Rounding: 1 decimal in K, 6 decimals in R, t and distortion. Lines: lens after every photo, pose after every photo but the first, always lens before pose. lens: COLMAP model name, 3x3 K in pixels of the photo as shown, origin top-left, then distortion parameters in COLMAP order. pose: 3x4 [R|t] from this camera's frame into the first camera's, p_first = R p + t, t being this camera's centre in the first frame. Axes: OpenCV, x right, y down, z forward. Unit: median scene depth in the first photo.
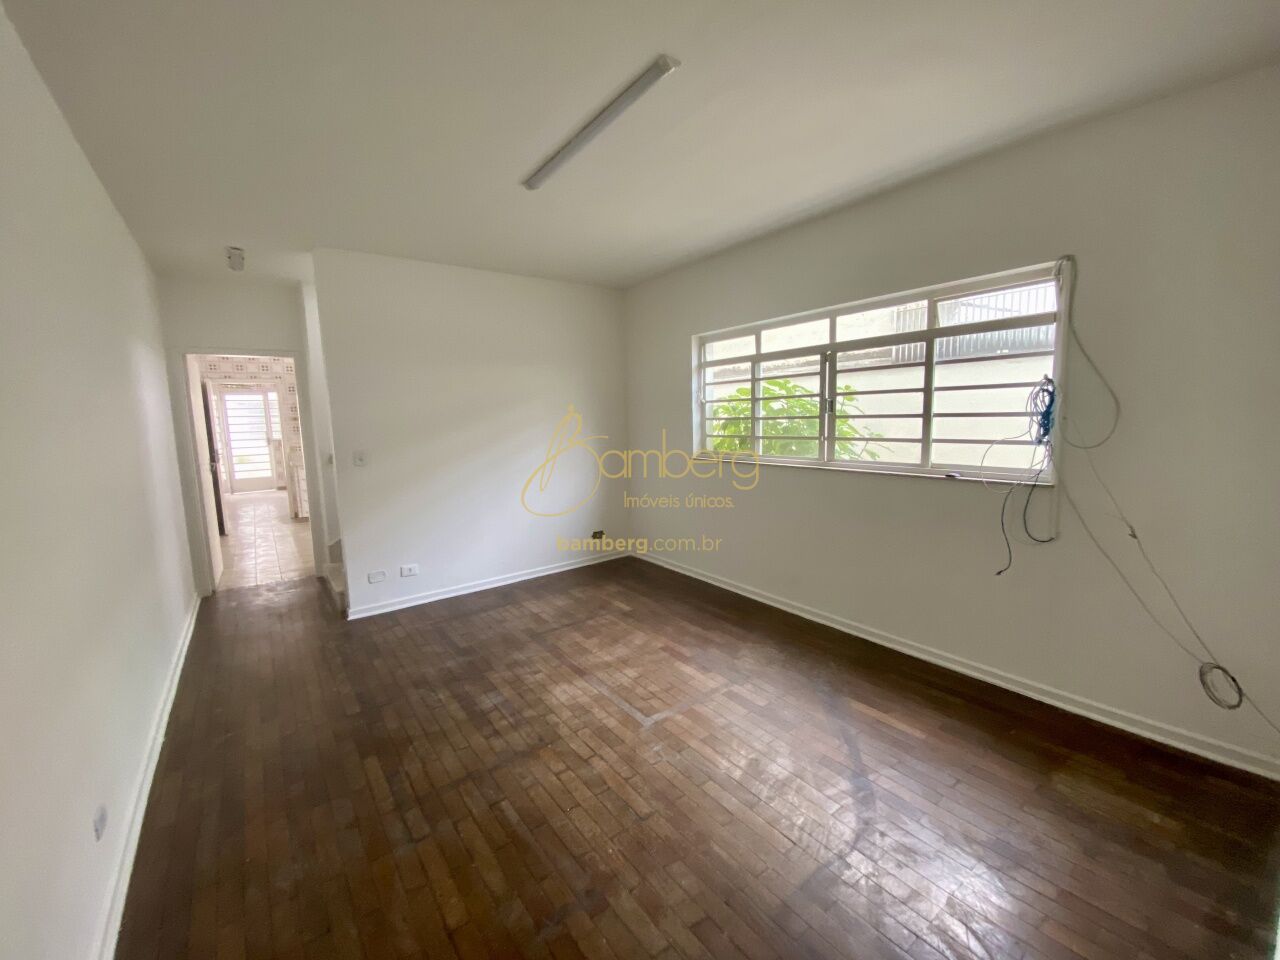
lens RADIAL K [[514.7, 0, 639.5], [0, 514.7, 478.5], [0, 0, 1]] dist [-0.004223, -0.000407]
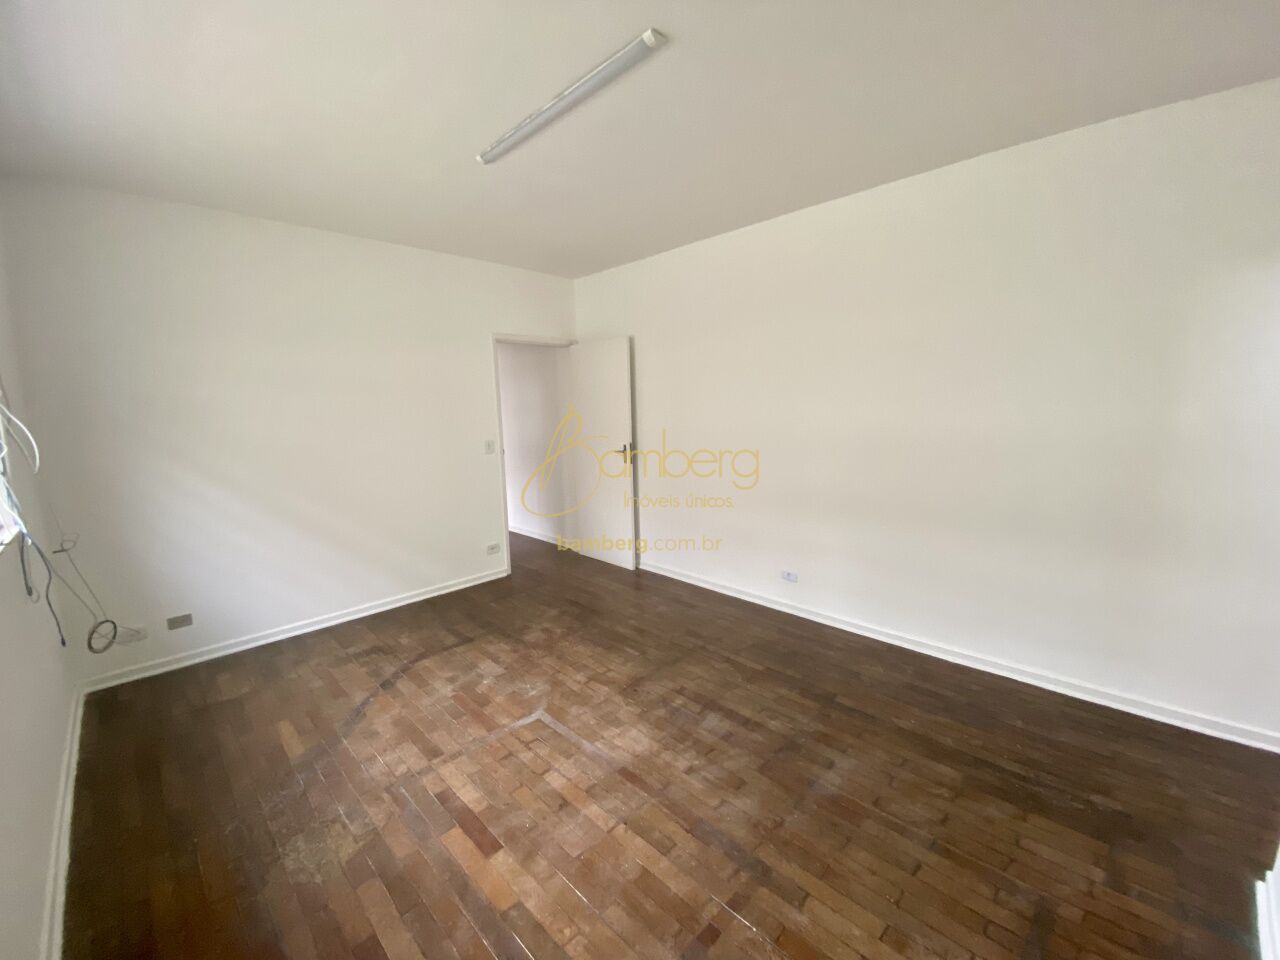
lens RADIAL K [[514.7, 0, 640.2], [0, 514.7, 478.3], [0, 0, 1]] dist [-0.004223, -0.000407]
pose [[-0.988591, 0.068341, -0.134225, -0.073401], [0.030308, 0.963170, 0.267179, -0.226588], [0.147541, 0.260063, -0.954253, 1.771630]]
